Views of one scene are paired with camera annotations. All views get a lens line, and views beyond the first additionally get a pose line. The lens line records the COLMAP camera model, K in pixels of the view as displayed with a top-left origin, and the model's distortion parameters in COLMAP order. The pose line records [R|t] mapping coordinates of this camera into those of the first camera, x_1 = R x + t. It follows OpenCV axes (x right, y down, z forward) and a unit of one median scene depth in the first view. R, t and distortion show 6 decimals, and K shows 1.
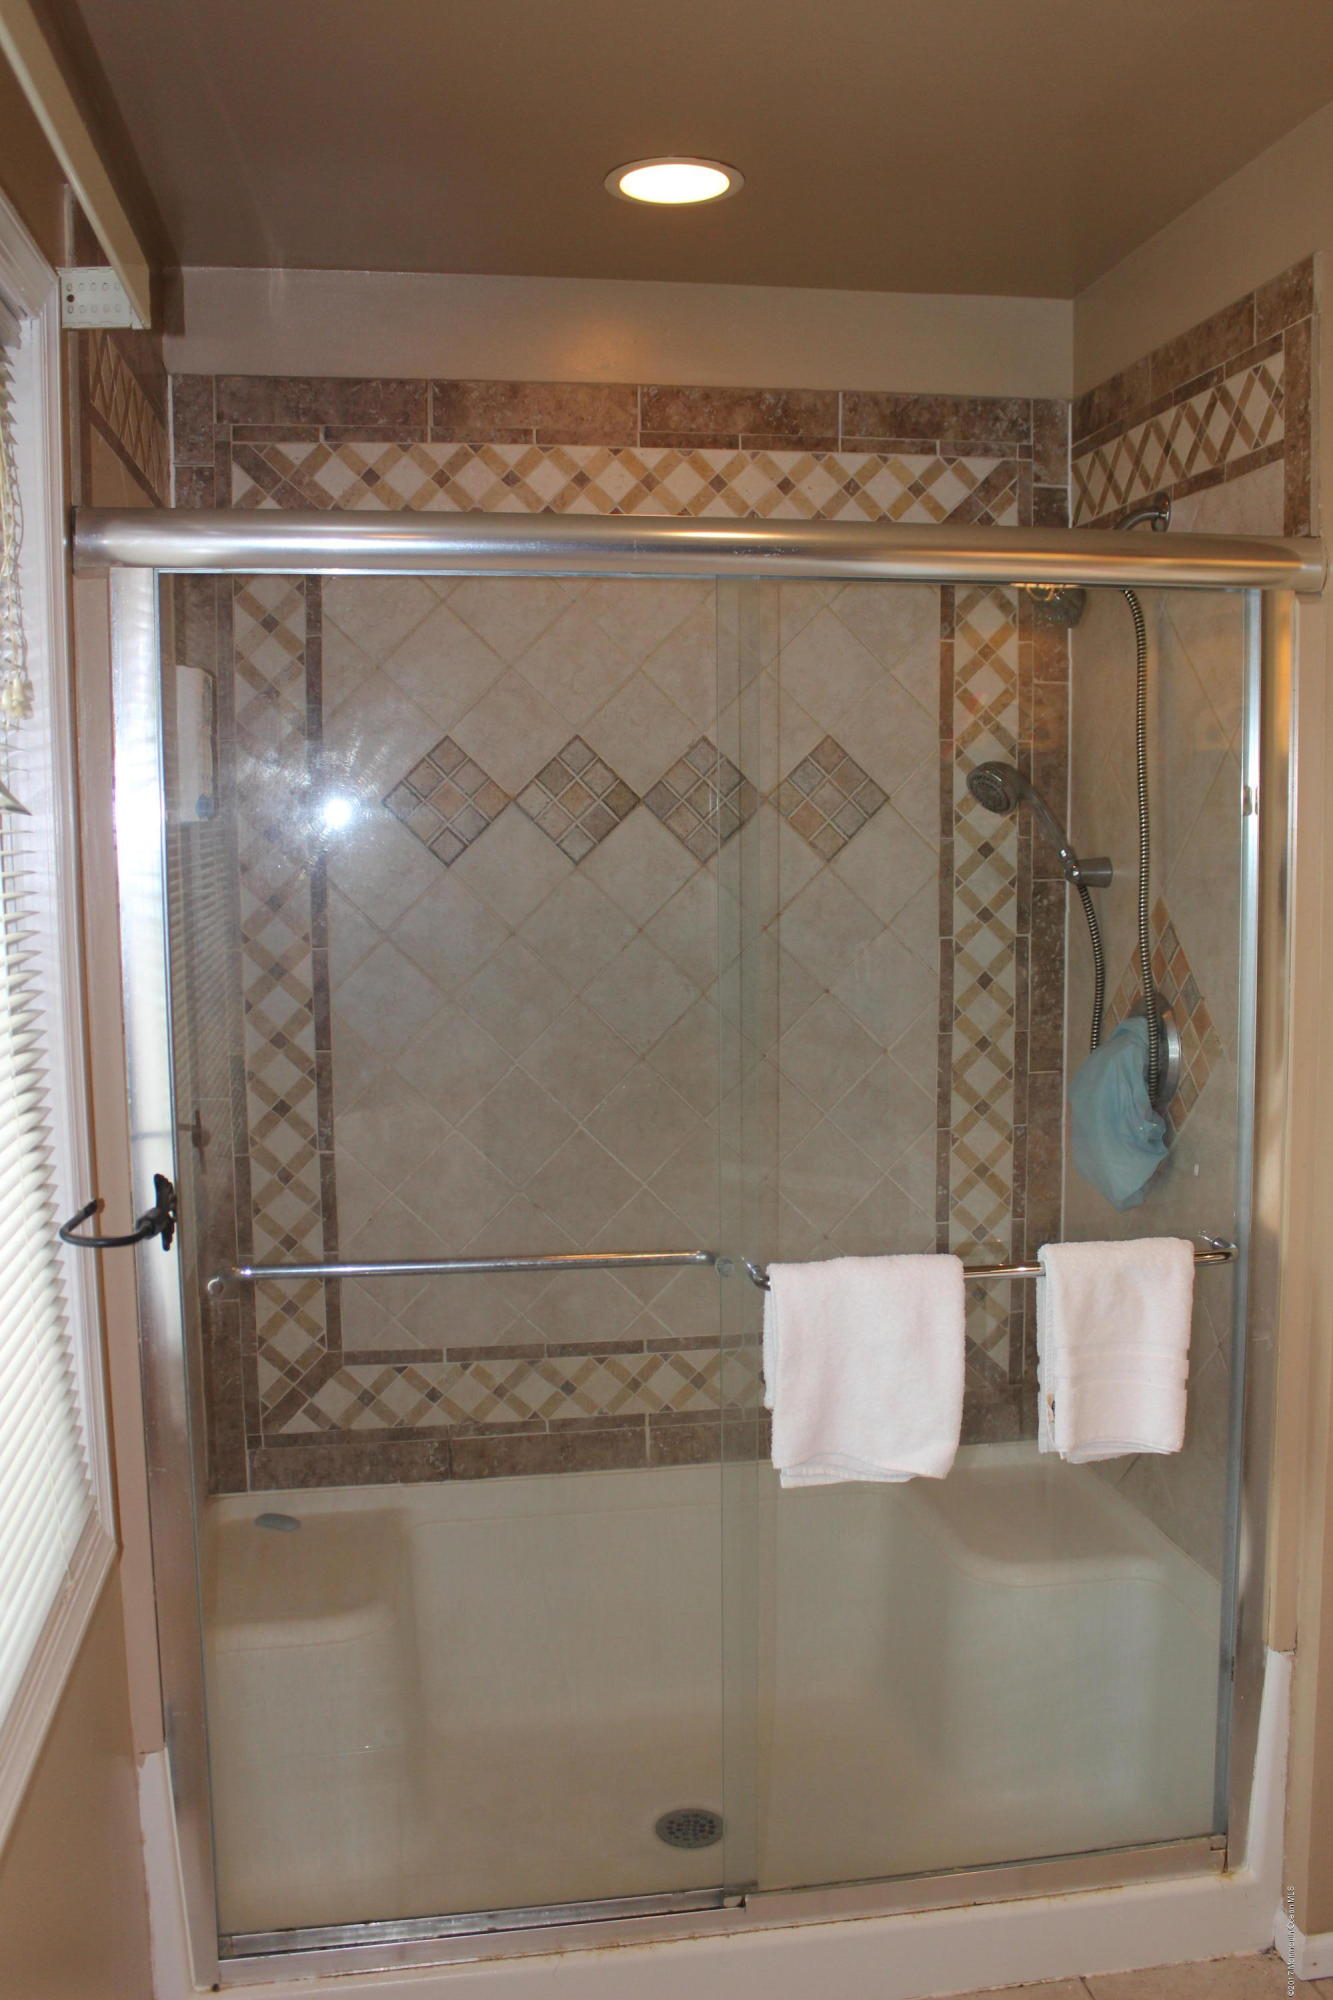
lens RADIAL K [[1635.2, 0, 666.5], [0, 1635.2, 1000.0], [0, 0, 1]] dist [-0.092354, -0.111858]
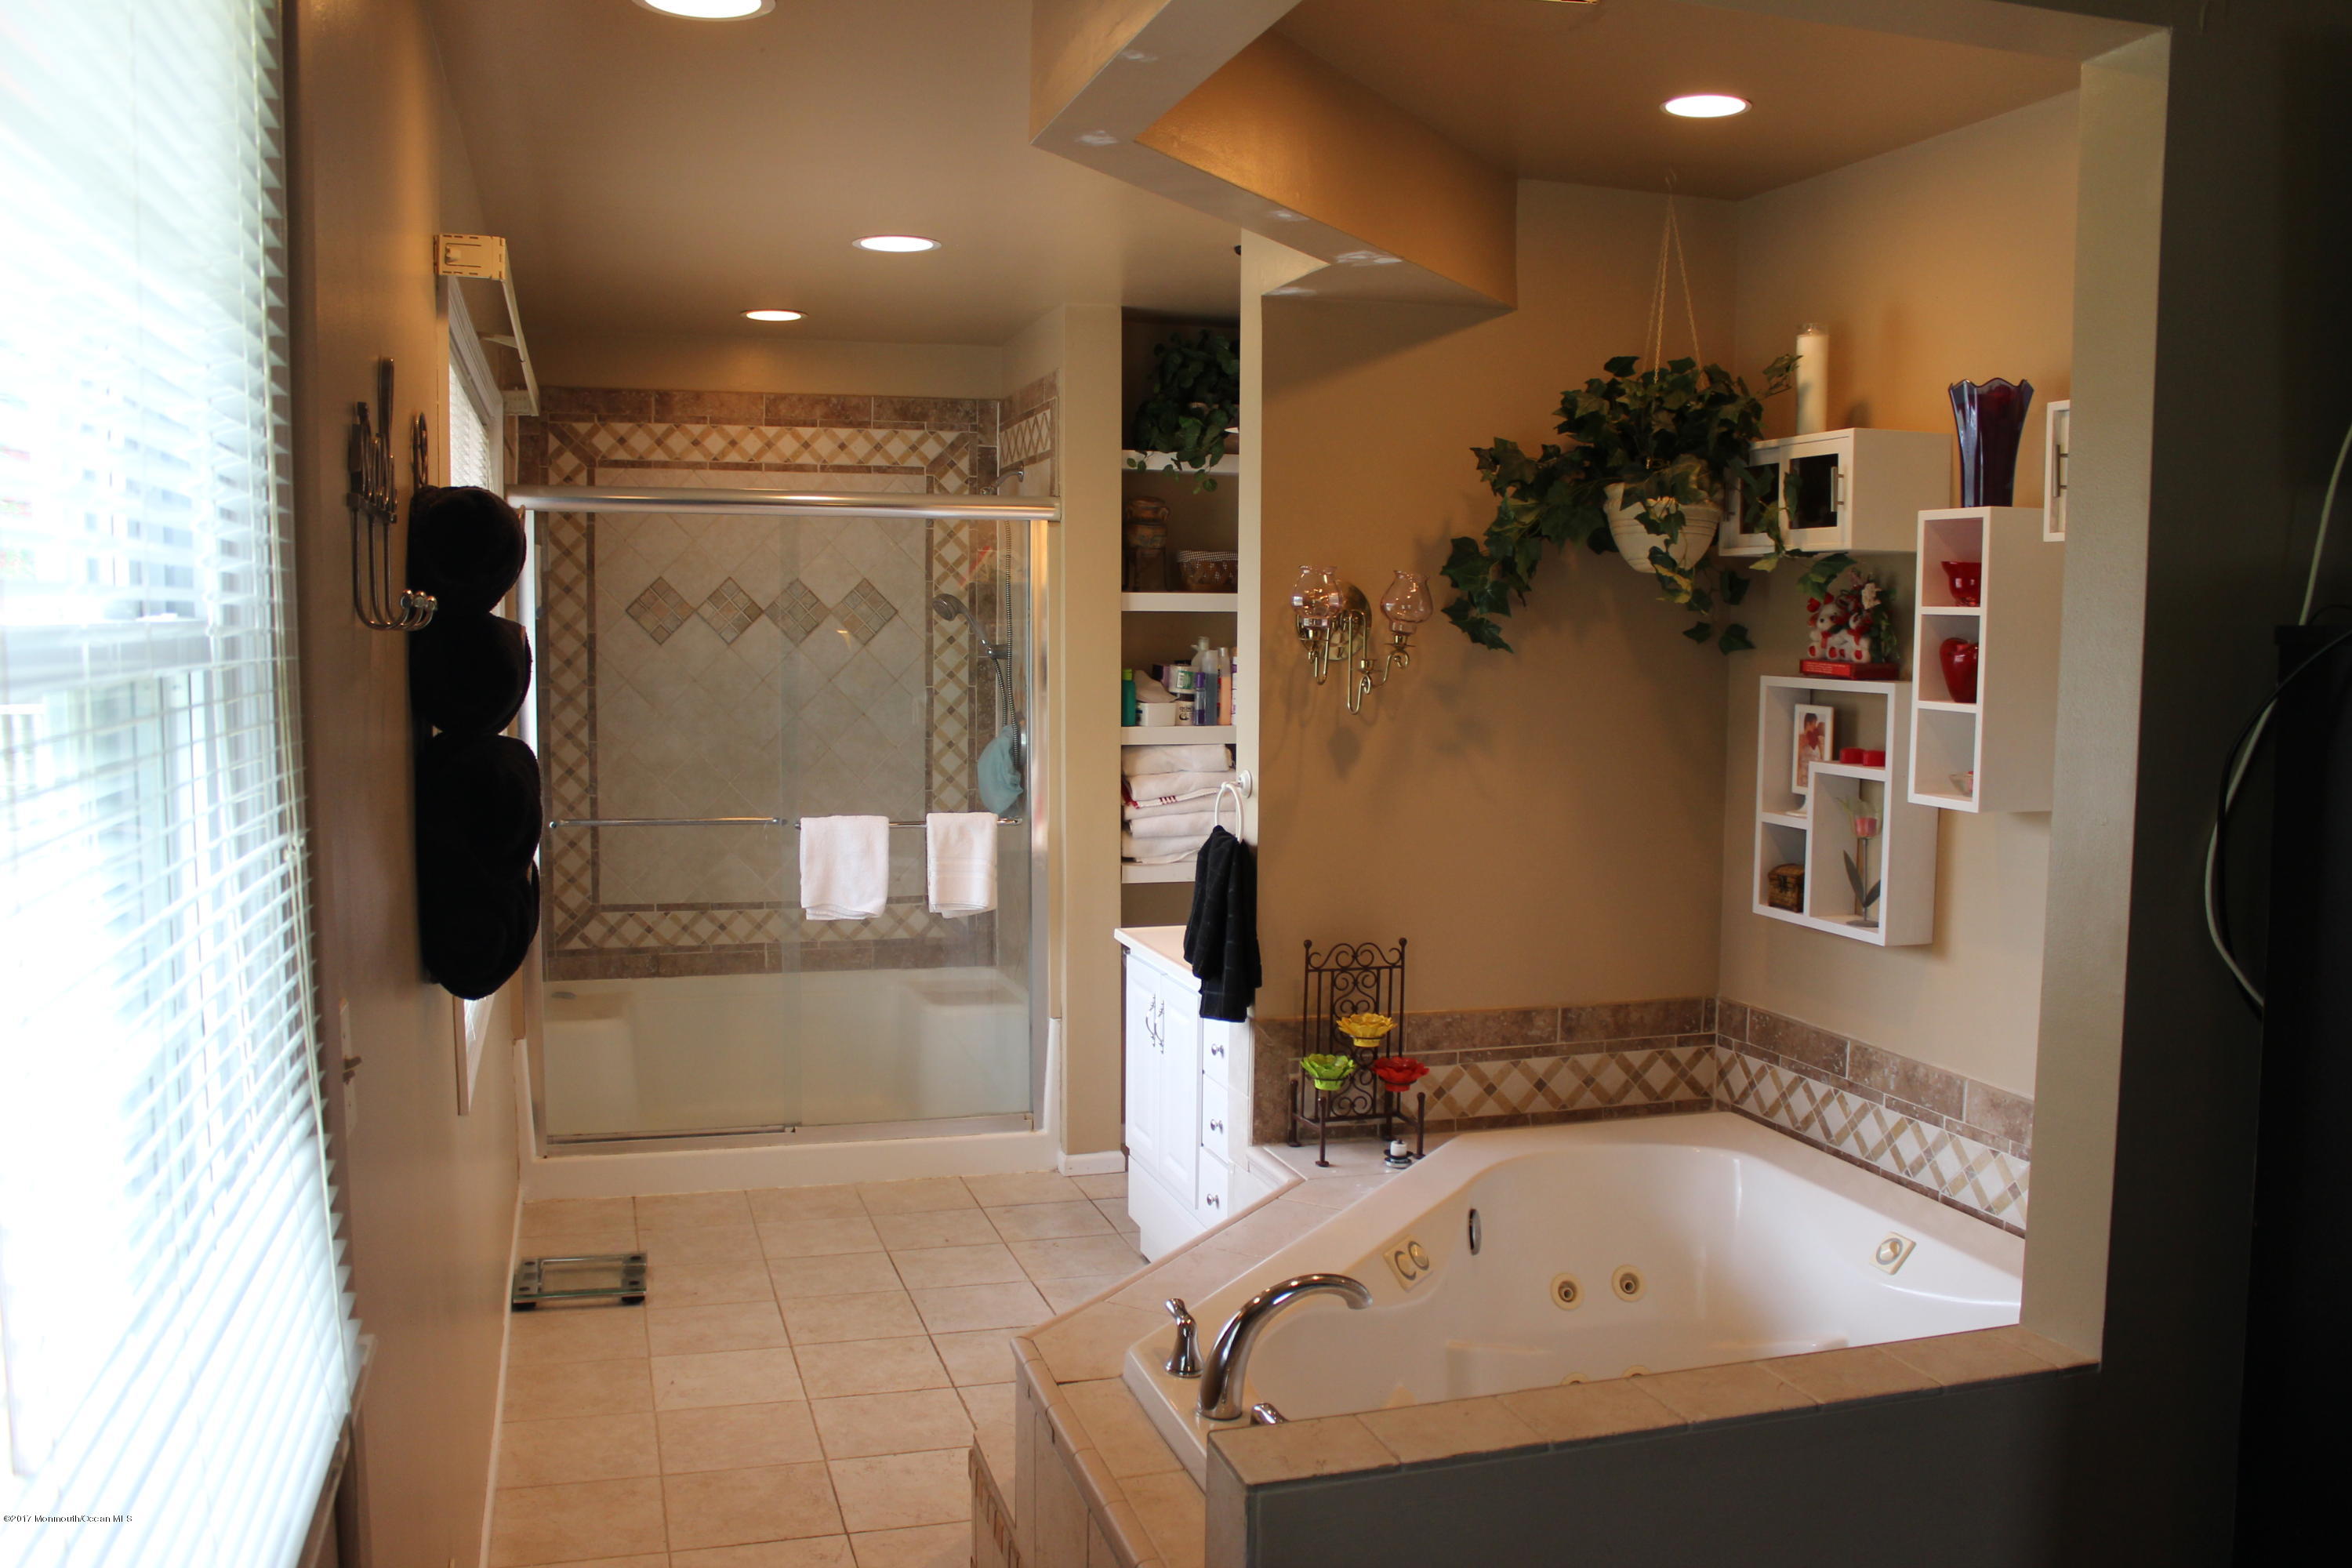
lens RADIAL K [[1957.8, 0, 1164.2], [0, 1957.8, 814.3], [0, 0, 1]] dist [-0.161420, 0.155819]
pose [[0.992432, 0.006031, 0.122644, 0.170699], [-0.004417, 0.999900, -0.013428, 0.140761], [-0.122713, 0.012784, 0.992360, -1.286017]]
